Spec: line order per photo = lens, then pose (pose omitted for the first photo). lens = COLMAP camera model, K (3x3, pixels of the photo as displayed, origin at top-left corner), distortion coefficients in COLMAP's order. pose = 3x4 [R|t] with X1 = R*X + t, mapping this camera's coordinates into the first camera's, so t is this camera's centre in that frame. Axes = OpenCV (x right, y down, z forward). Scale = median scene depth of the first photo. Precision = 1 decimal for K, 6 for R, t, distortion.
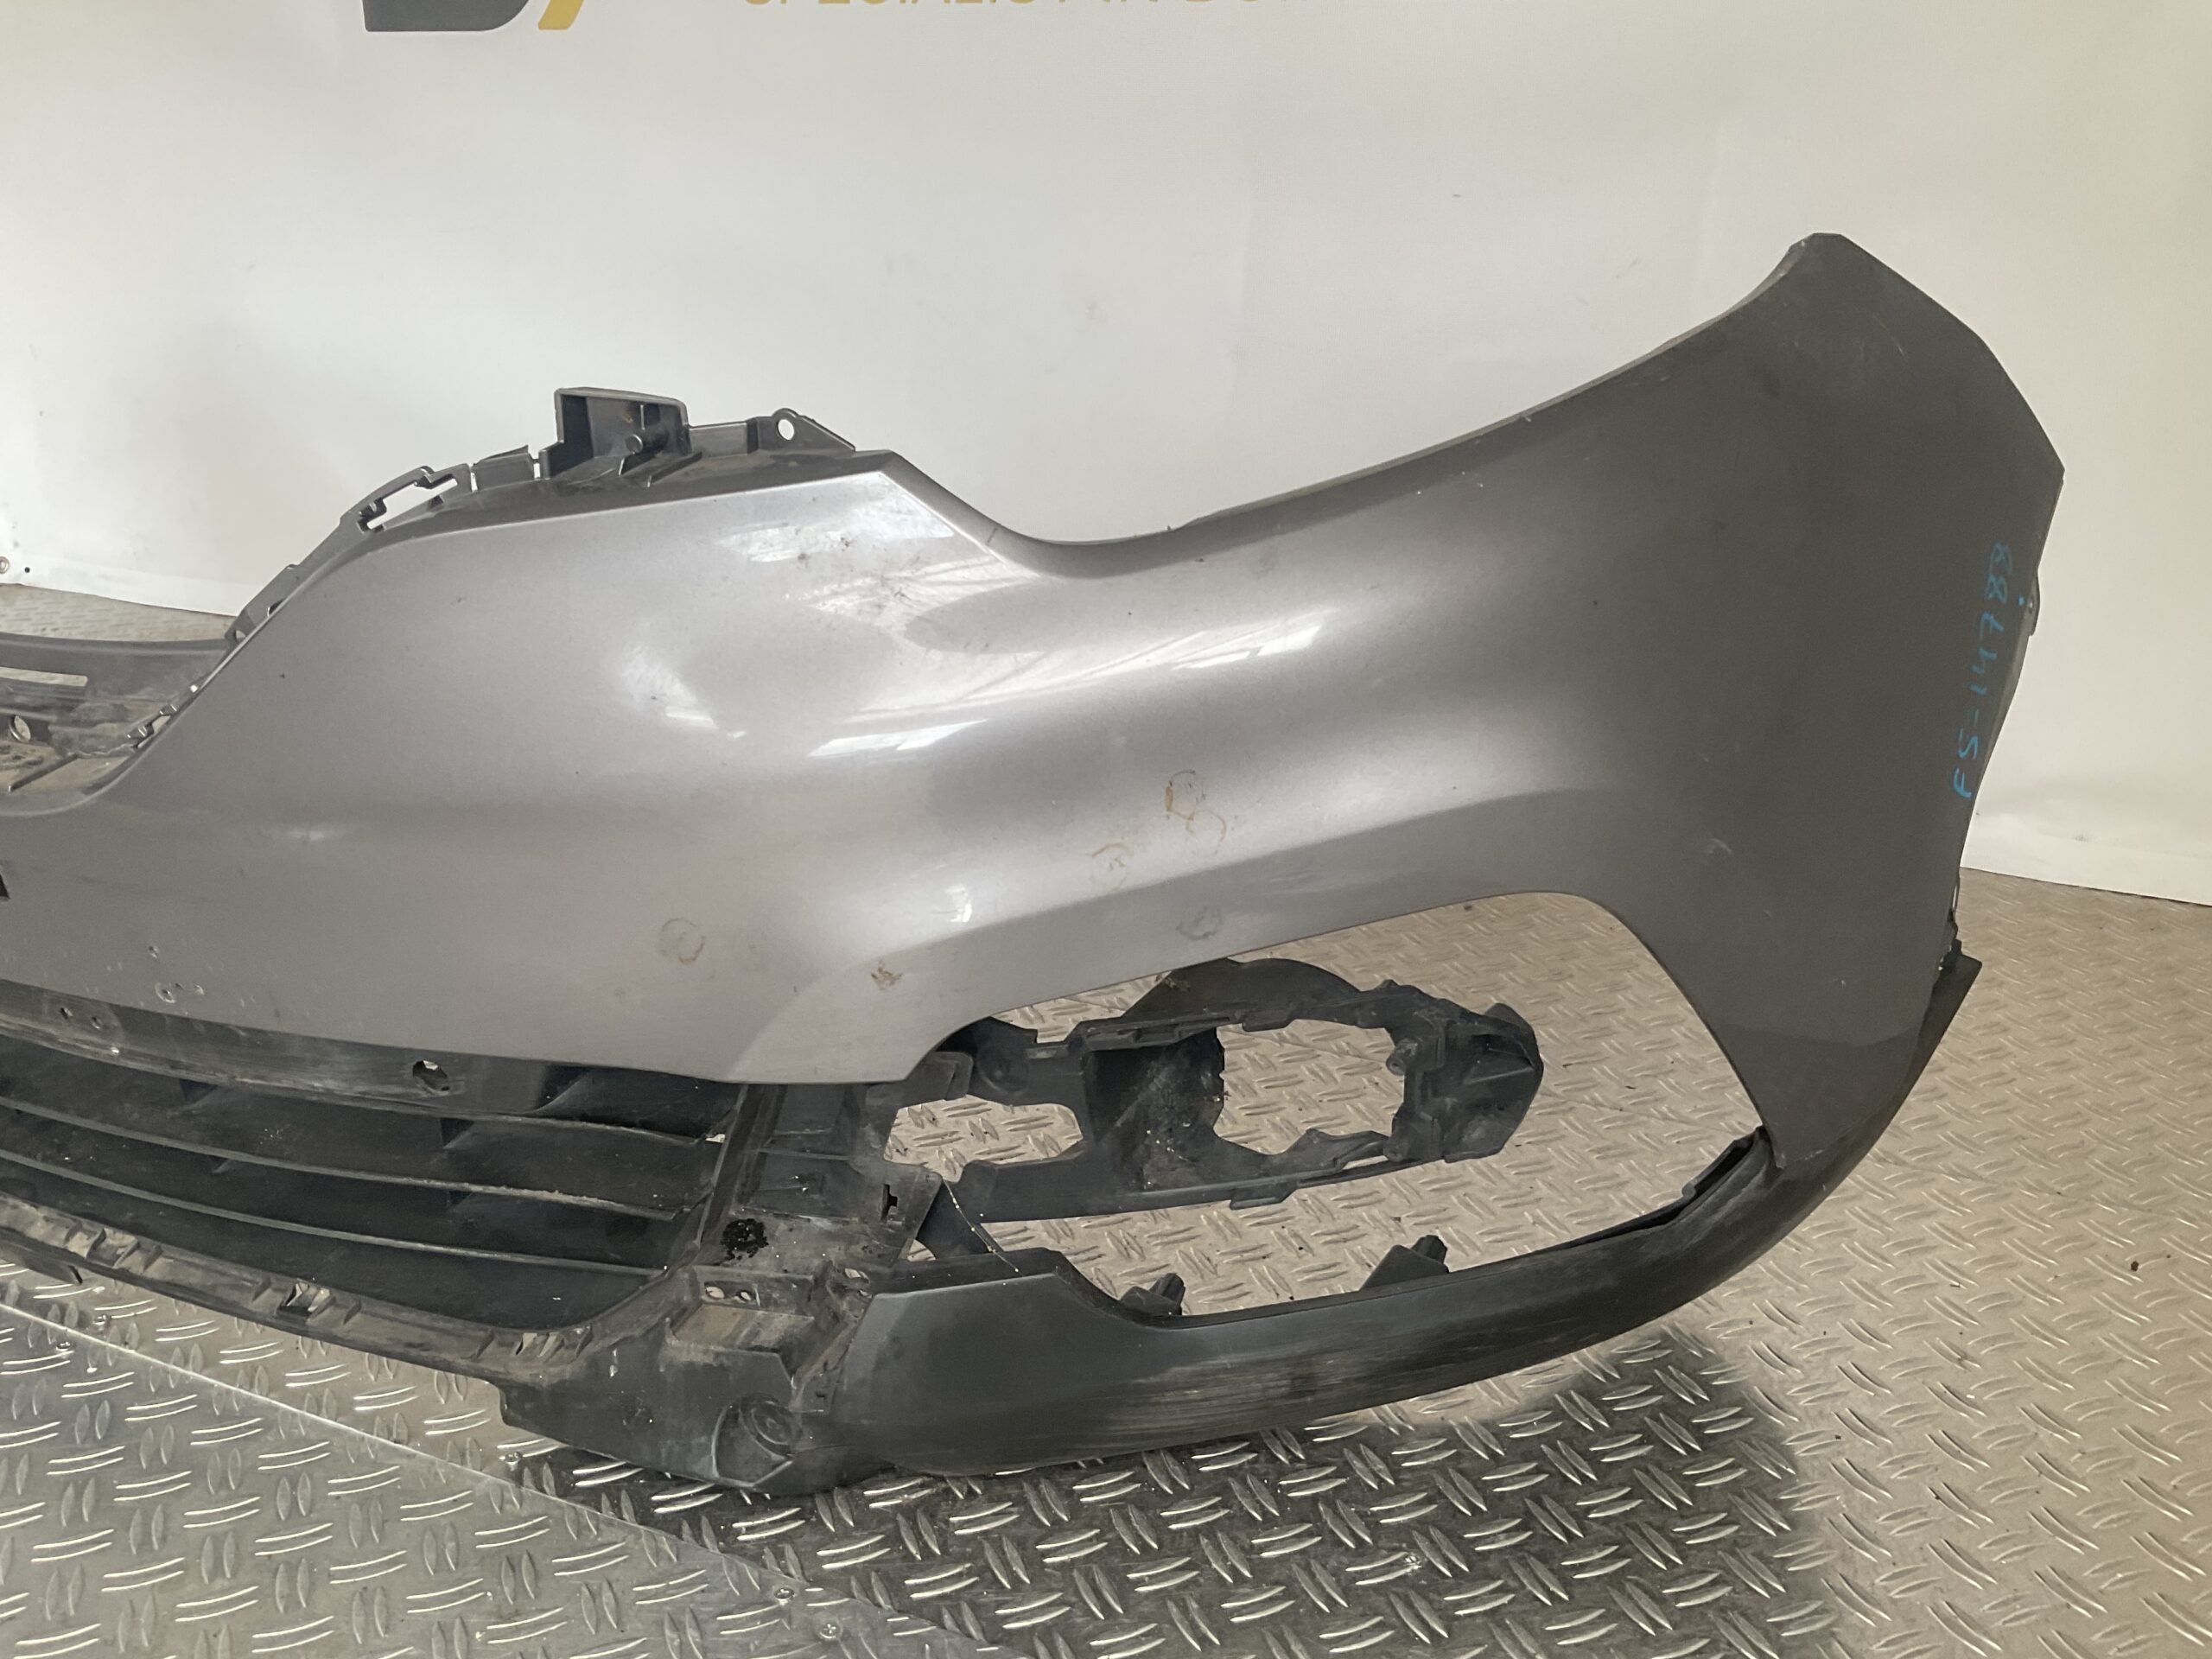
lens RADIAL K [[1817.3, 0, 1121.6], [0, 1817.3, 841.3], [0, 0, 1]] dist [0.100779, -0.239253]
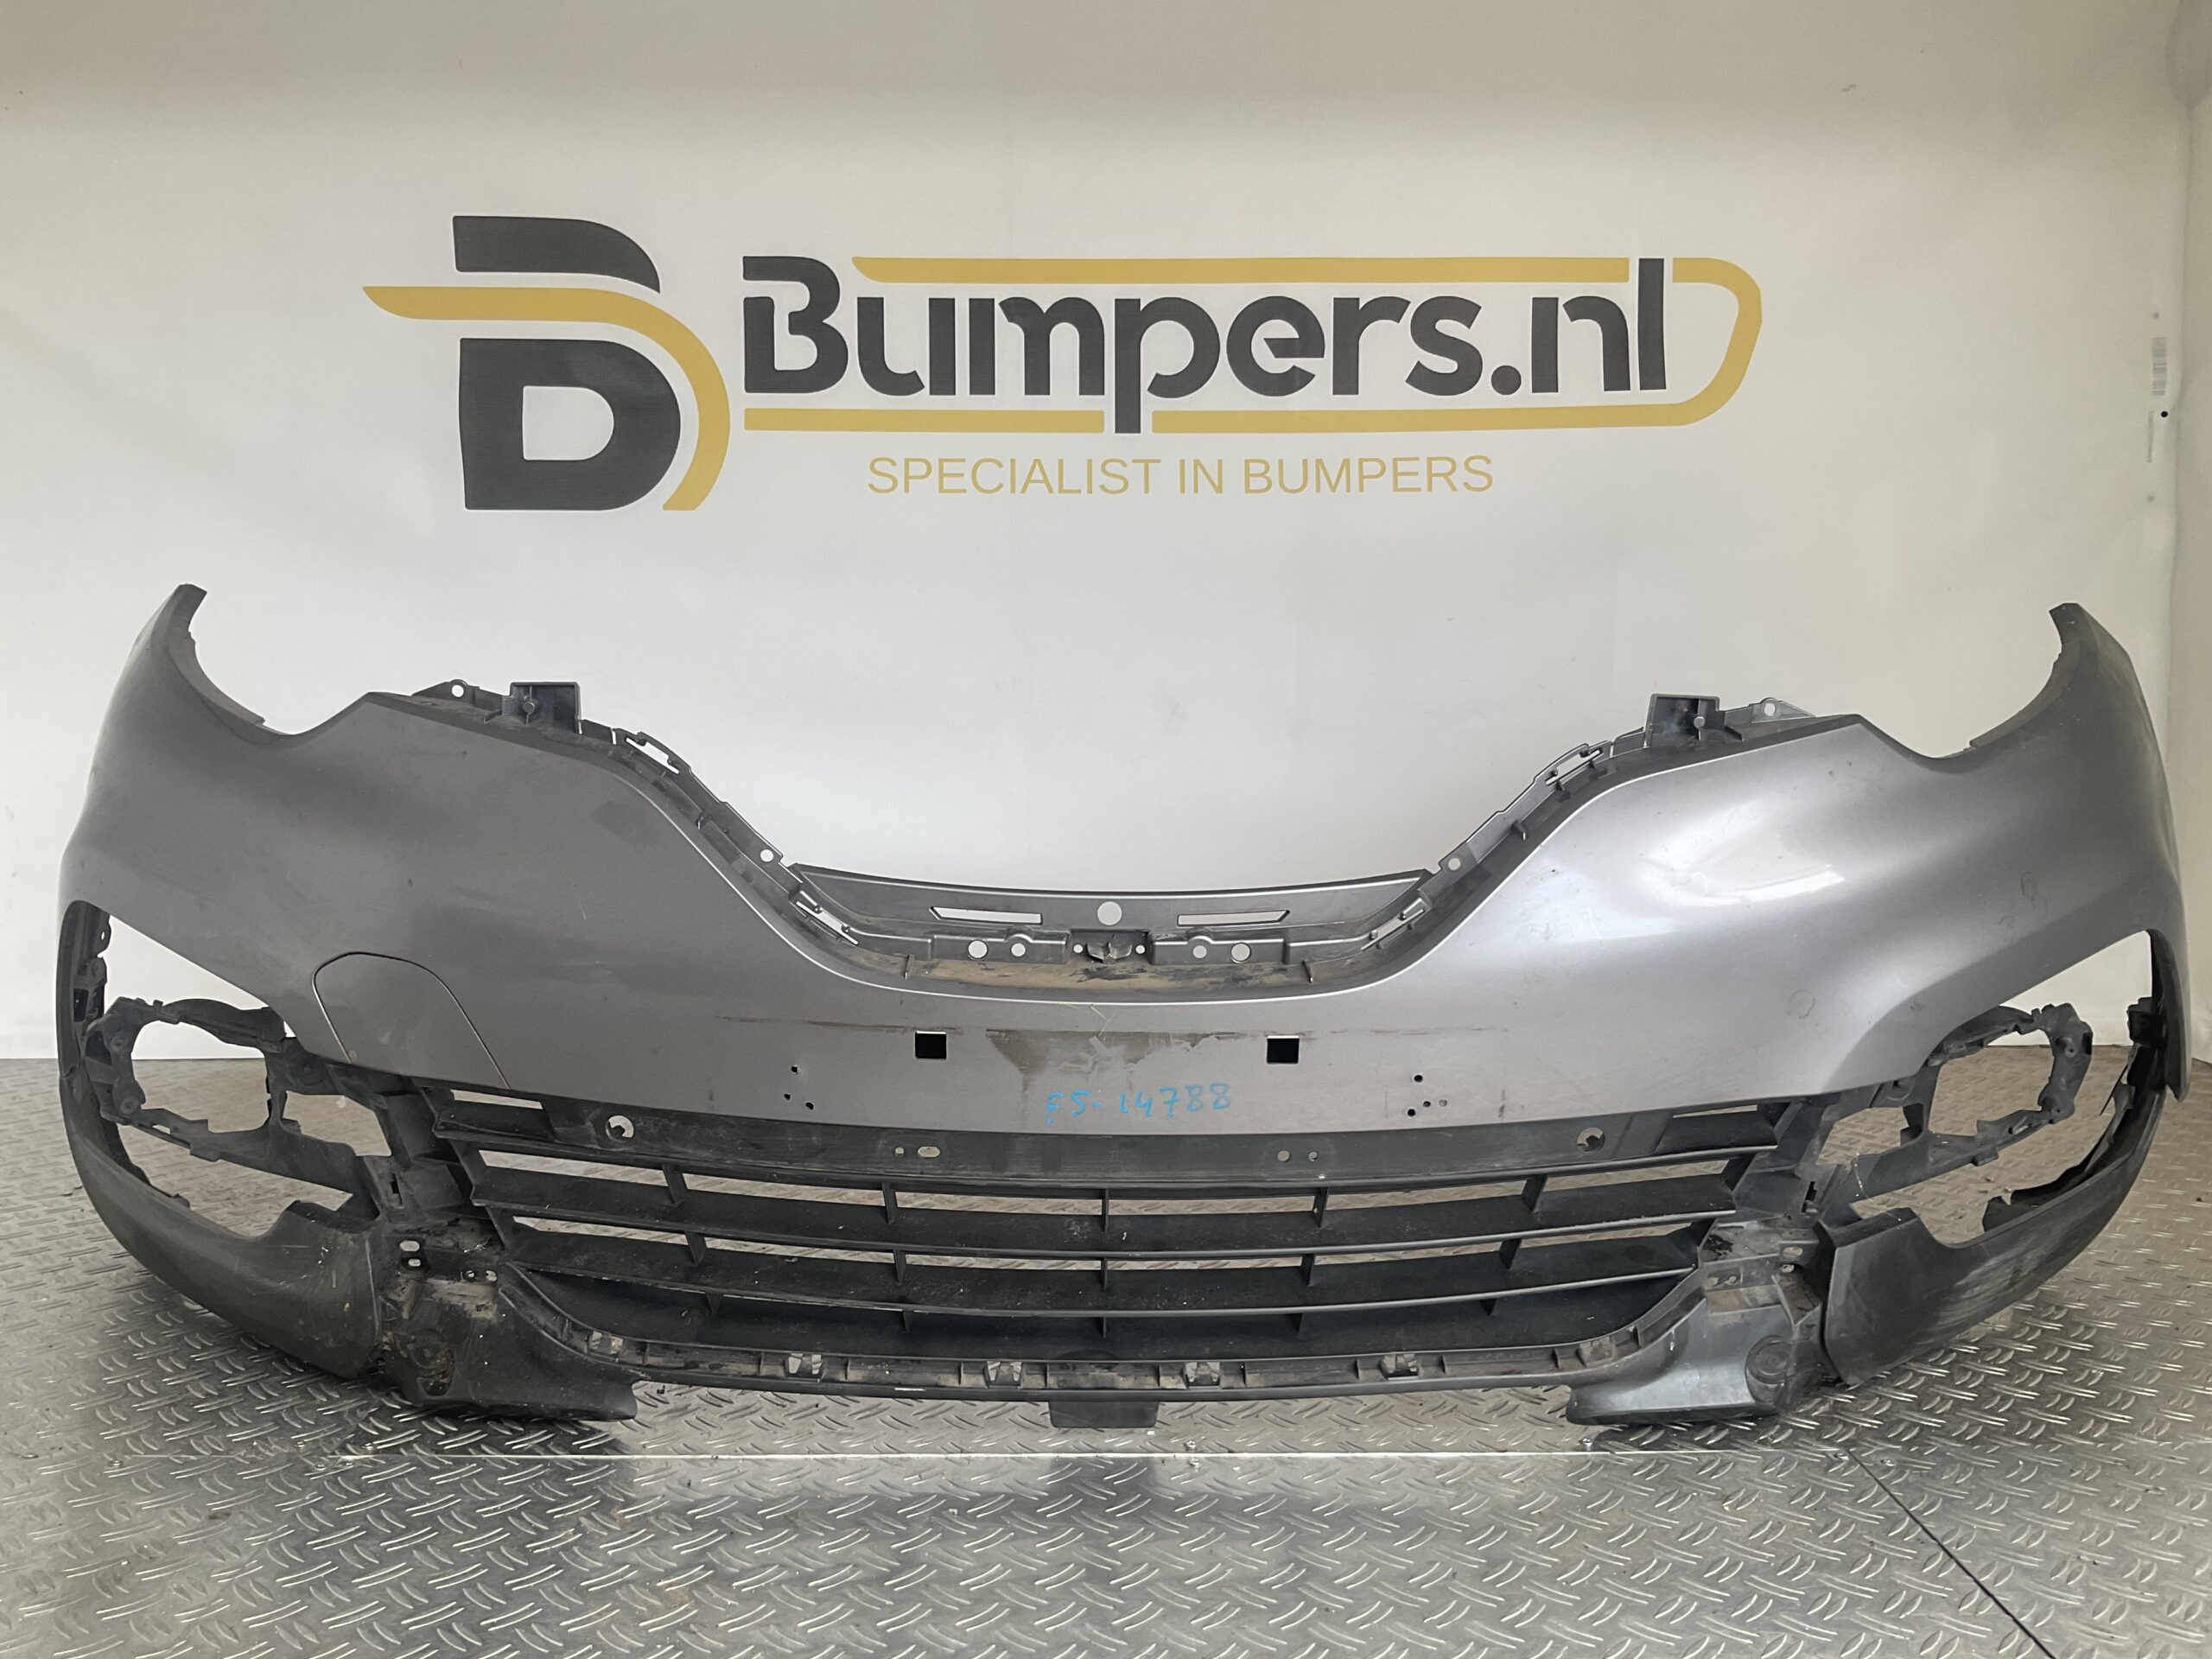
lens RADIAL K [[1817.3, 0, 1121.6], [0, 1817.3, 841.3], [0, 0, 1]] dist [0.100779, -0.239253]
pose [[0.916930, -0.069724, 0.392909, -1.235202], [0.163138, 0.964074, -0.209634, 0.136552], [-0.364177, 0.256318, 0.895364, -0.257453]]
